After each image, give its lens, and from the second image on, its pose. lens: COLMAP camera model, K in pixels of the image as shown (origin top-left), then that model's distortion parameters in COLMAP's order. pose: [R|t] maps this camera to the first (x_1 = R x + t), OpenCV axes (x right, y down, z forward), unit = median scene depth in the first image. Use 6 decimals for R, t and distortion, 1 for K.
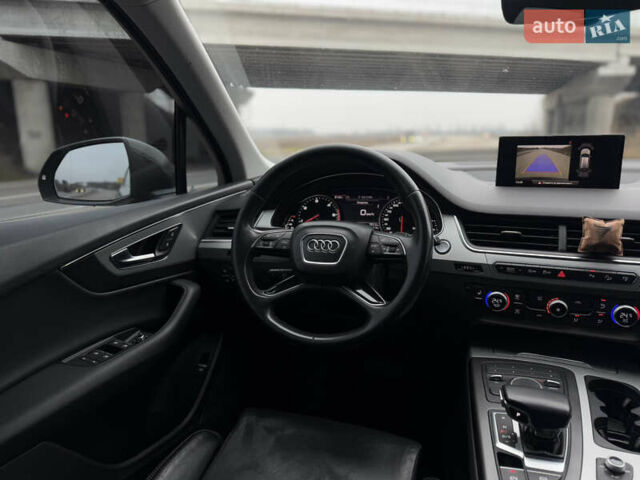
lens RADIAL K [[459.9, 0, 328.6], [0, 459.9, 240.5], [0, 0, 1]] dist [0.001056, 0.000770]
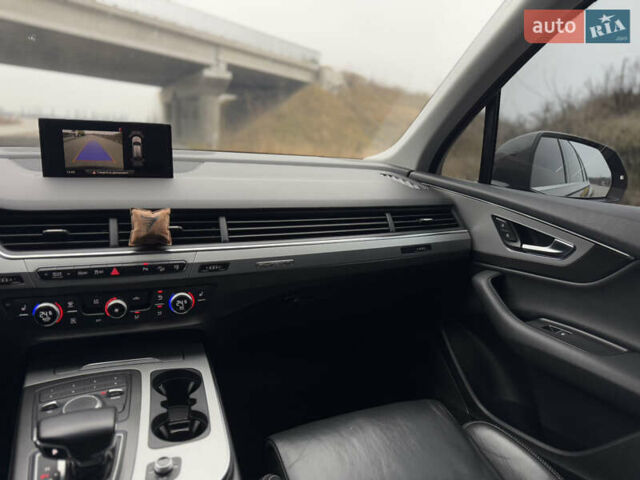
lens RADIAL K [[447.9, 0, 320.0], [0, 447.9, 240.0], [0, 0, 1]] dist [0.085288, -0.122805]
pose [[0.730832, -0.110903, 0.673487, 0.196843], [0.095499, 0.993620, 0.059988, -0.005052], [-0.675843, 0.020476, 0.736761, 0.049472]]
